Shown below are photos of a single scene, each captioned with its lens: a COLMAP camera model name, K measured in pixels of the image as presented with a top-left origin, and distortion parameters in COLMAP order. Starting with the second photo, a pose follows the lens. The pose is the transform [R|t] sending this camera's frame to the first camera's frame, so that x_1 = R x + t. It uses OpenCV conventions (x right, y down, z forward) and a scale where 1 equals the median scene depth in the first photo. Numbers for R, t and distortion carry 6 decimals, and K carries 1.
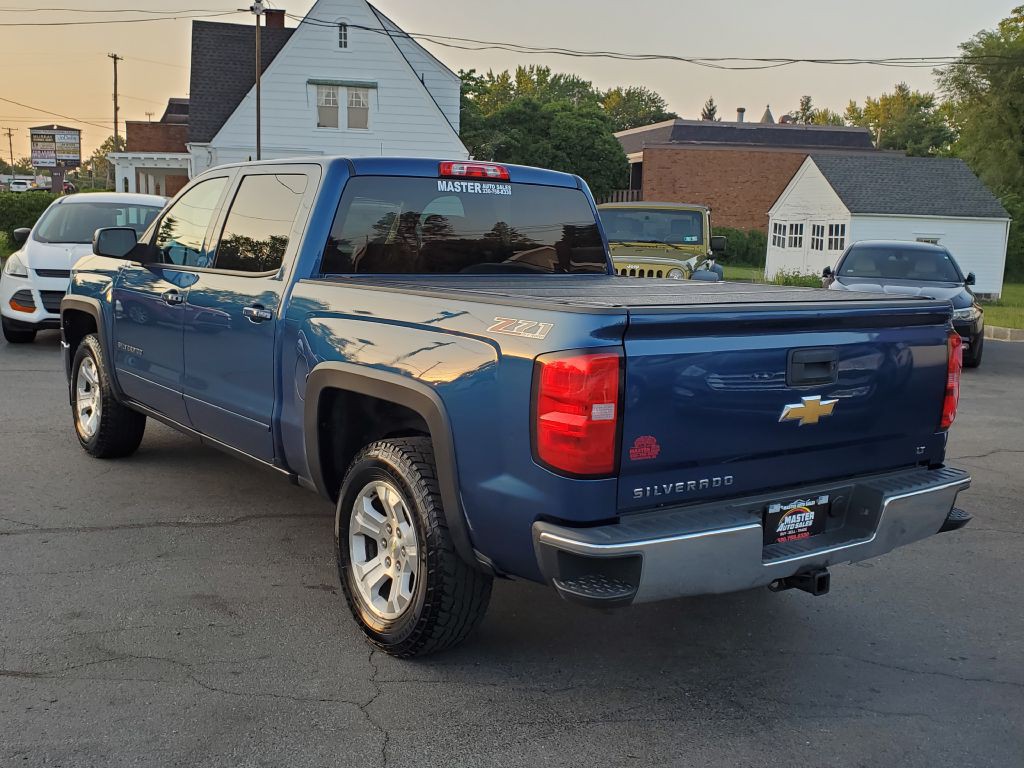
lens RADIAL K [[1103.8, 0, 512.0], [0, 1103.8, 384.0], [0, 0, 1]] dist [0.155287, -0.444813]
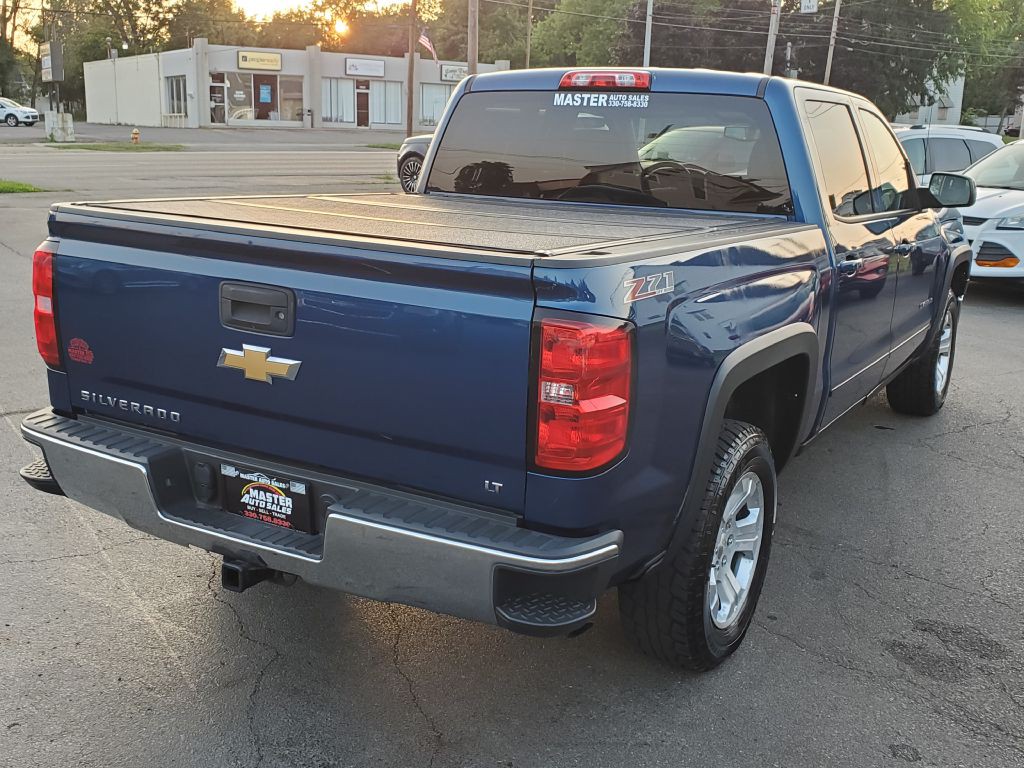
lens RADIAL K [[1093.0, 0, 509.9], [0, 1093.0, 410.2], [0, 0, 1]] dist [0.098788, -0.211122]
pose [[0.406202, 0.212658, -0.888694, 0.731812], [-0.157442, 0.974286, 0.161177, -0.069061], [0.900118, 0.074447, 0.429239, 0.583189]]
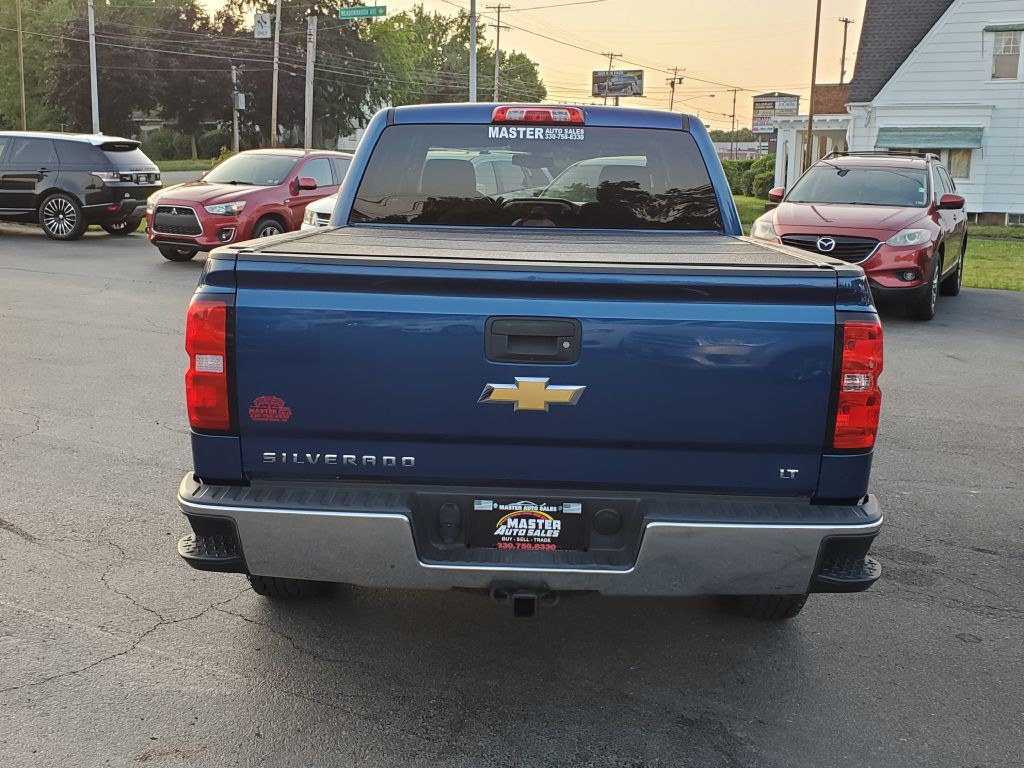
lens RADIAL K [[1103.8, 0, 512.0], [0, 1103.8, 384.0], [0, 0, 1]] dist [0.155287, -0.444813]
pose [[0.795727, 0.102460, -0.596925, 0.519054], [-0.084111, 0.994731, 0.058618, -0.020976], [0.599786, 0.003564, 0.800152, 0.242283]]
